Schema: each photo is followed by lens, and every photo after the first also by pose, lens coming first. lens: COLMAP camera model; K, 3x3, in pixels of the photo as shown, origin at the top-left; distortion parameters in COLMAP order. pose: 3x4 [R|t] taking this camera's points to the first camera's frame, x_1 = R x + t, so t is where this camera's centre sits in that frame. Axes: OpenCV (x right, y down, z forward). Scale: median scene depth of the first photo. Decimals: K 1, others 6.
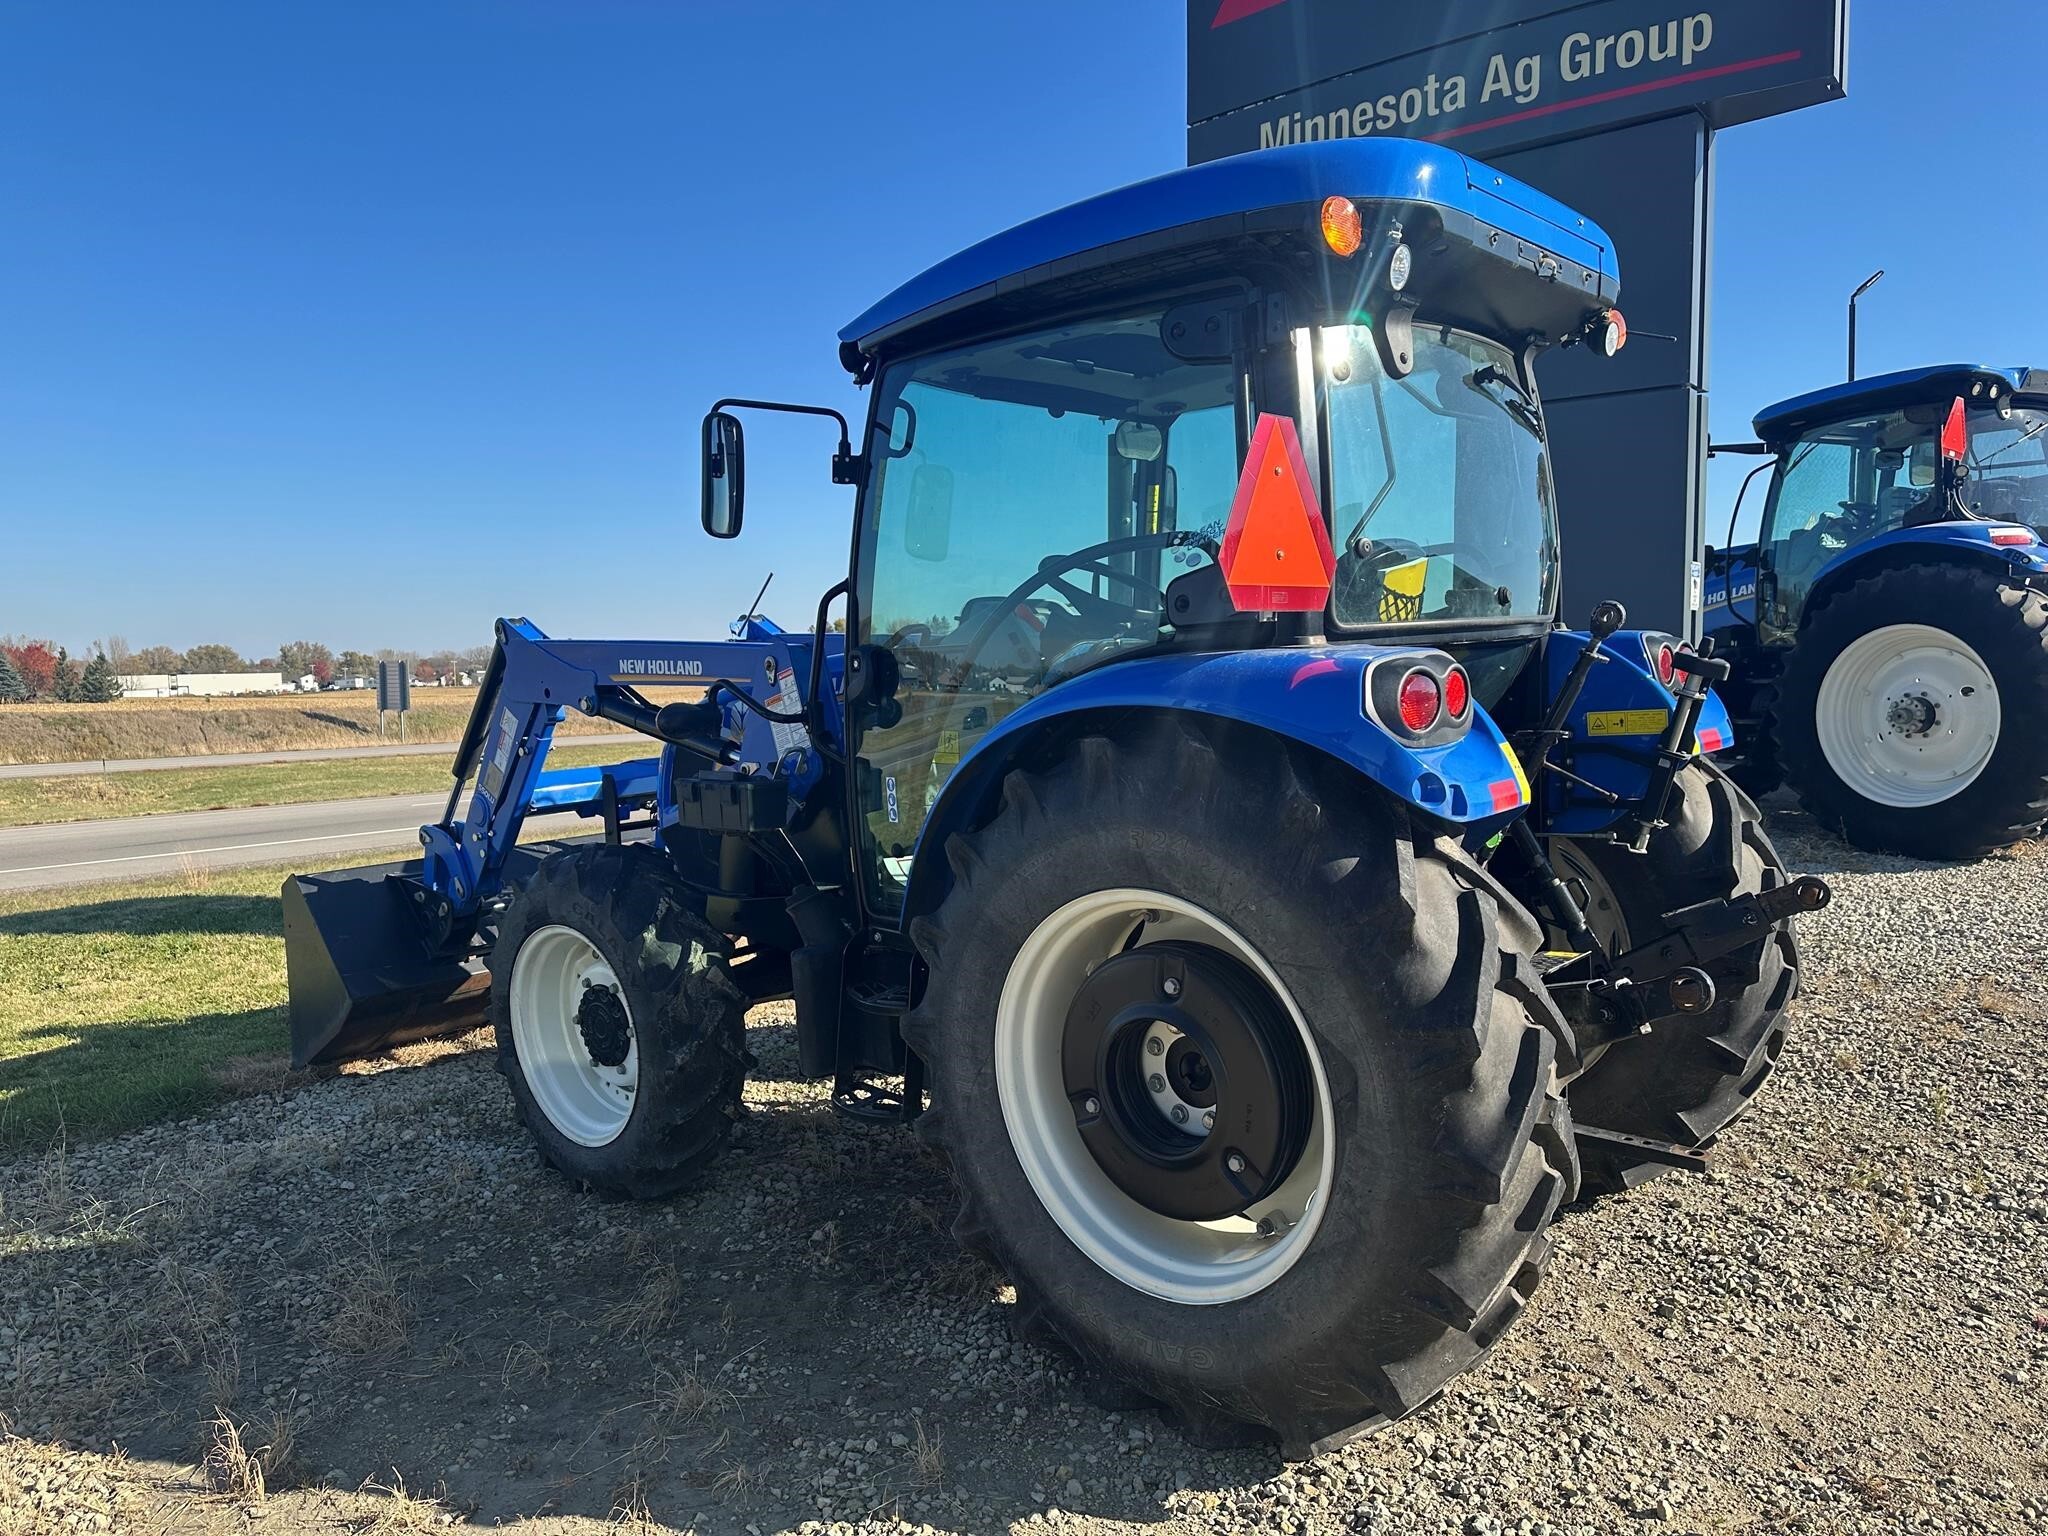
lens RADIAL K [[1421.3, 0, 1031.3], [0, 1421.3, 775.3], [0, 0, 1]] dist [0.090040, -0.114555]
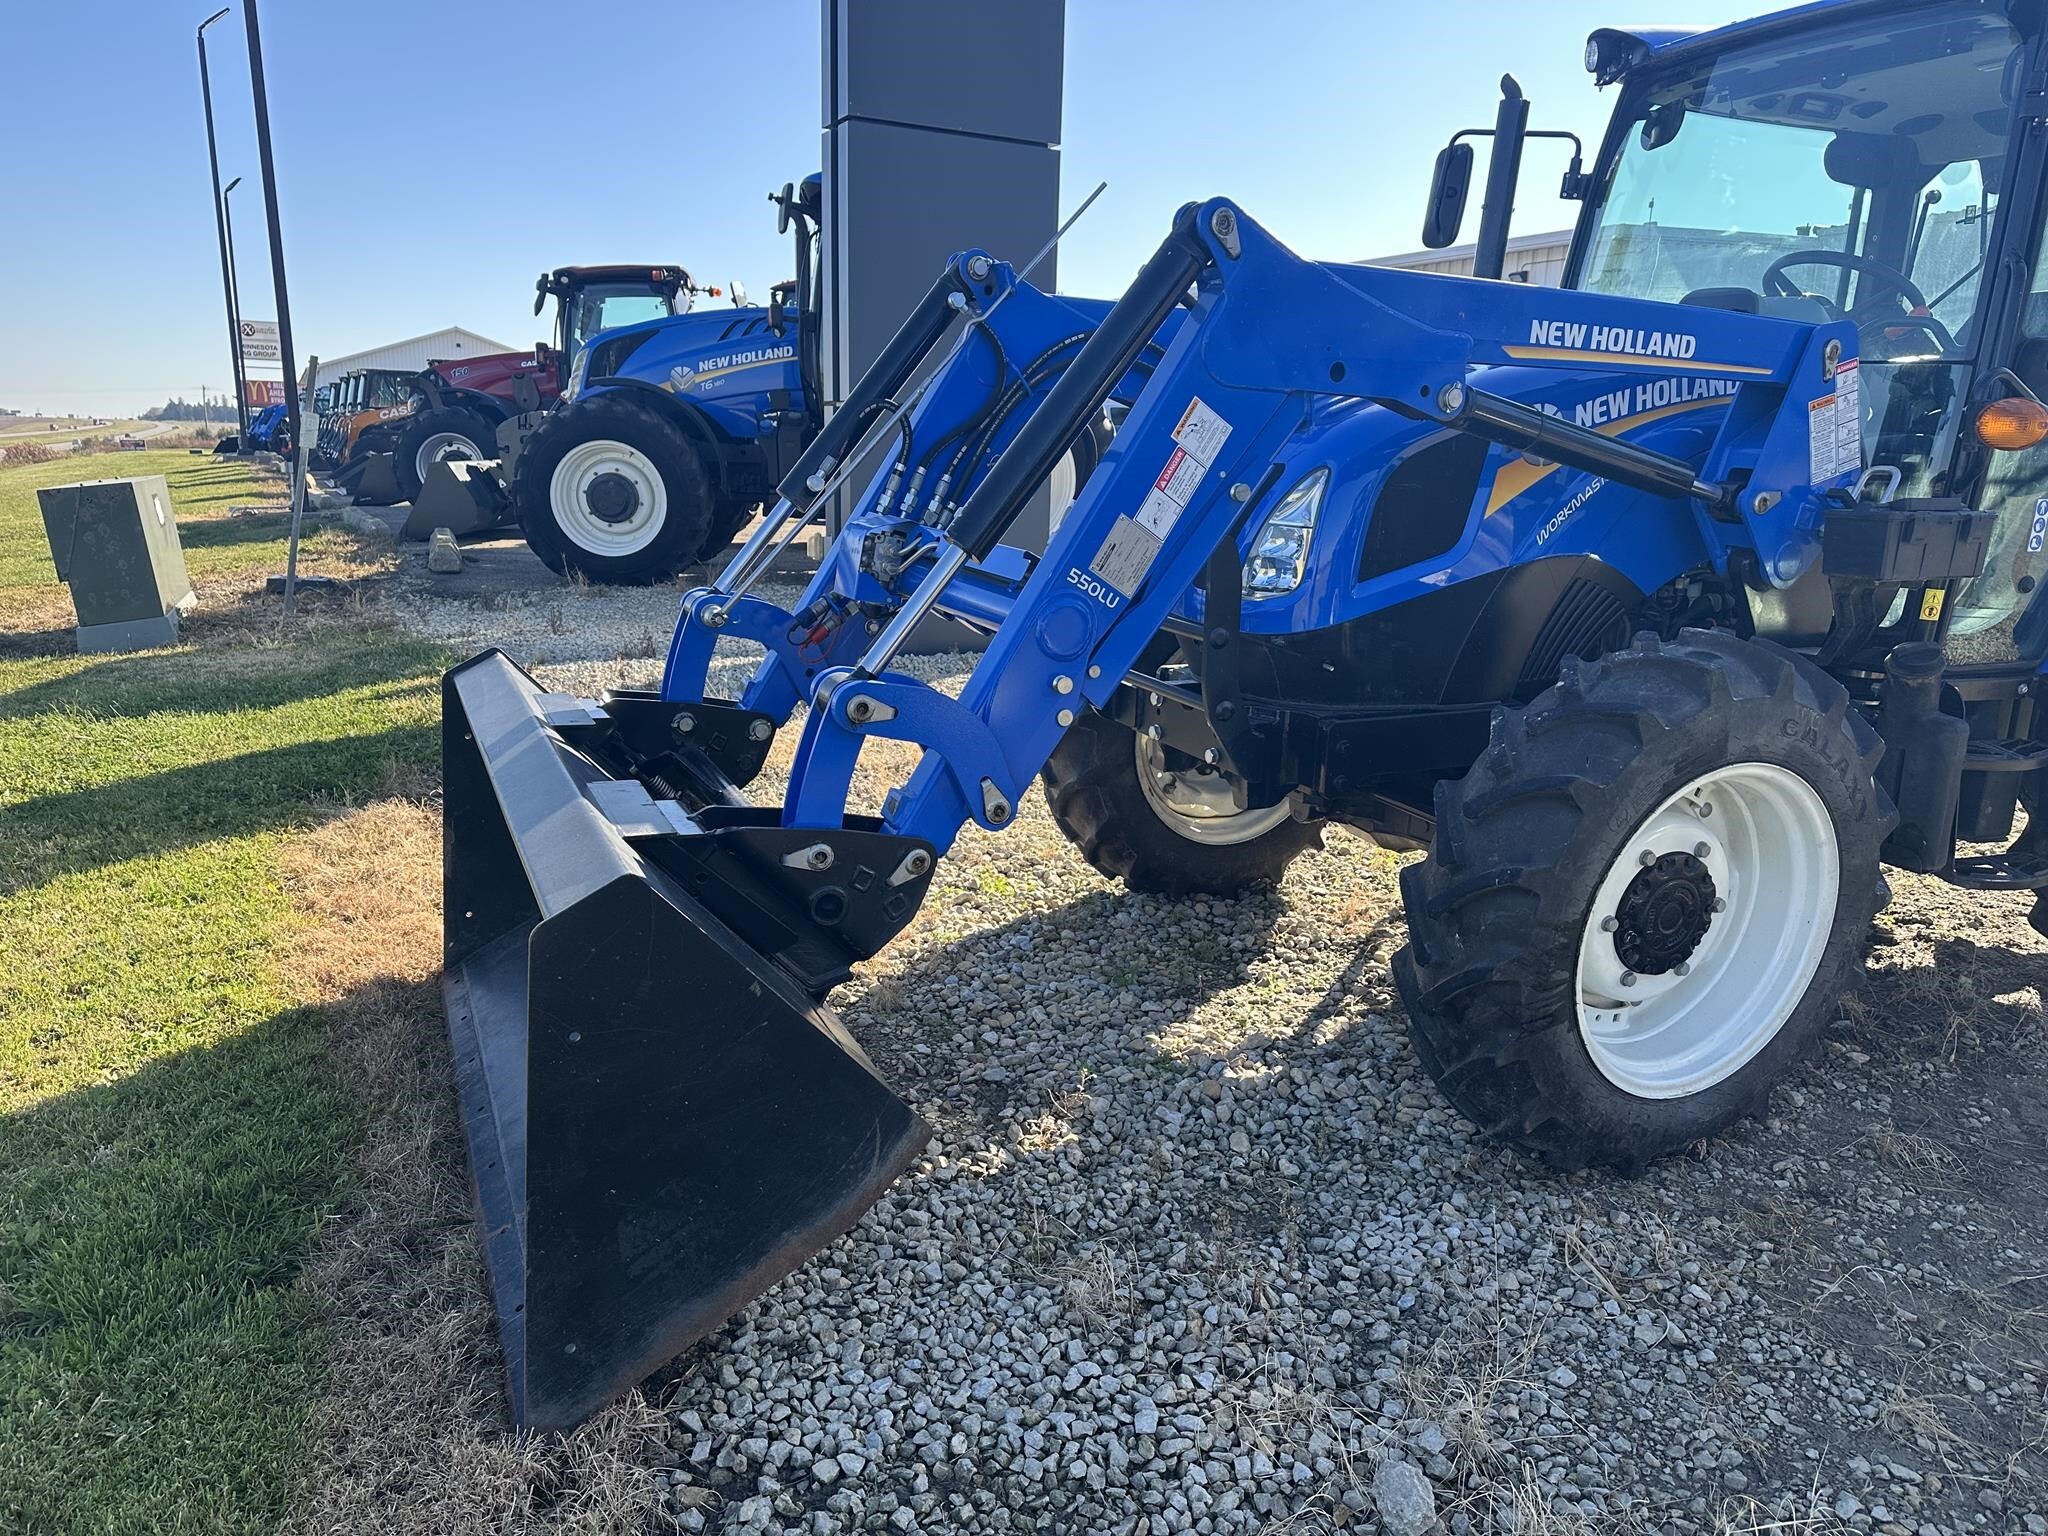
lens RADIAL K [[1421.3, 0, 1021.0], [0, 1421.3, 768.3], [0, 0, 1]] dist [0.090040, -0.114555]
pose [[0.420342, -0.171329, 0.891044, -1.350348], [0.040532, 0.984577, 0.170193, -0.014735], [-0.906460, -0.035424, 0.420803, 1.364692]]
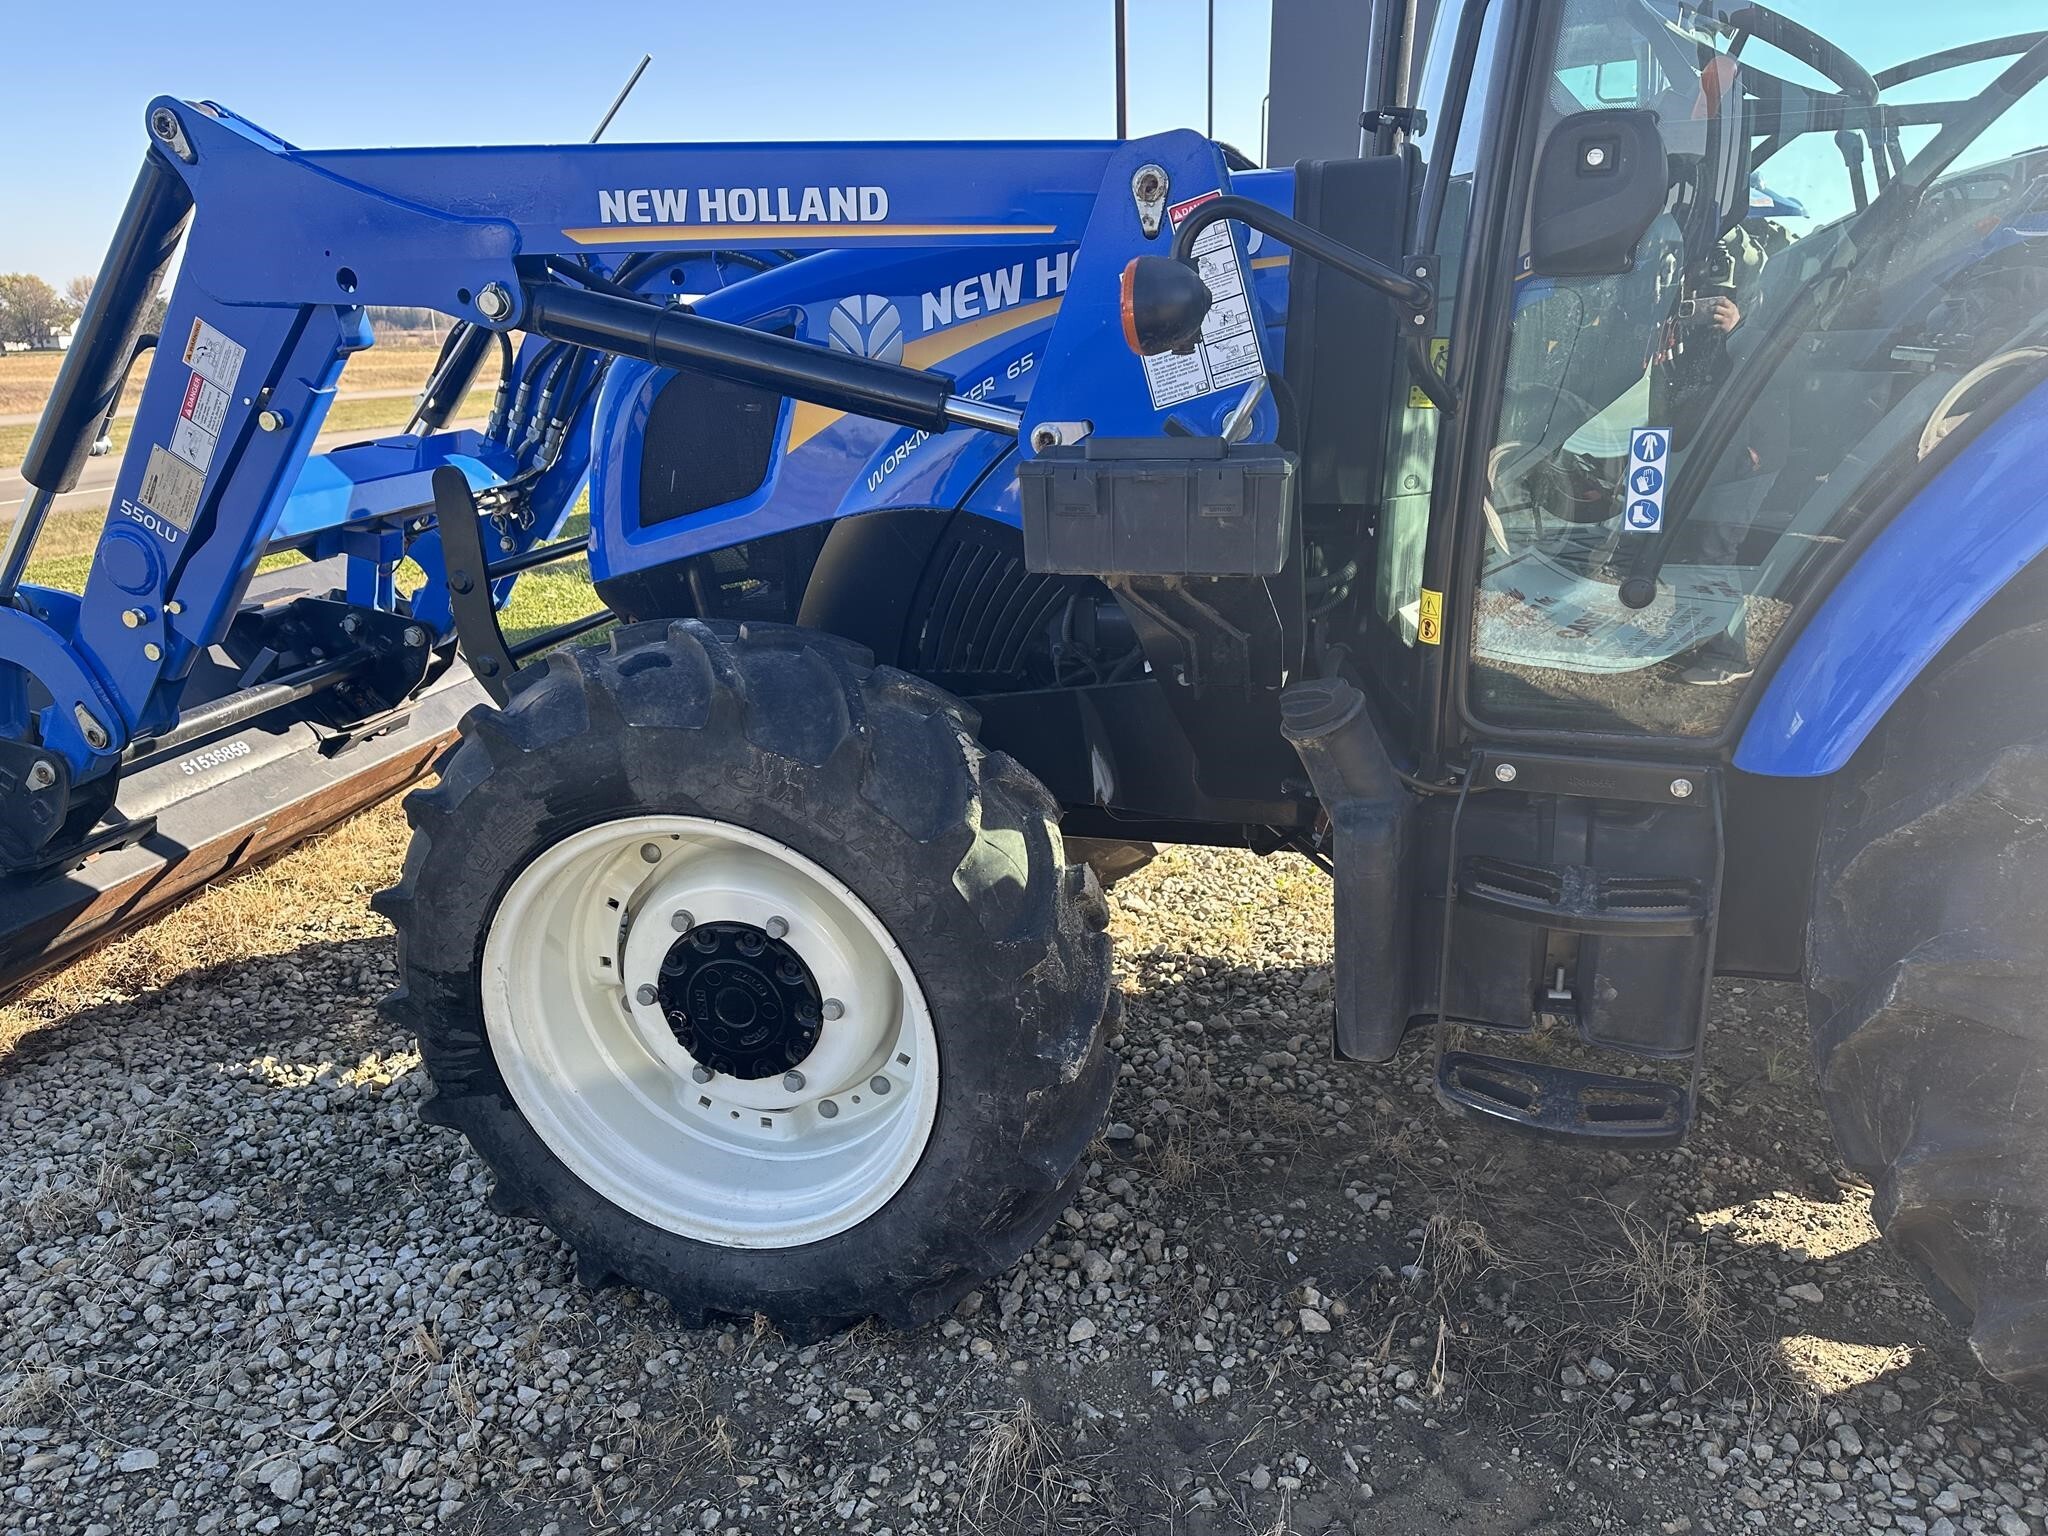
lens RADIAL K [[1421.3, 0, 1017.7], [0, 1421.3, 773.5], [0, 0, 1]] dist [0.090040, -0.114555]
pose [[0.895858, -0.130365, 0.424786, -0.559543], [0.035692, 0.974016, 0.223648, -0.002757], [-0.442905, -0.185195, 0.877233, 0.767459]]
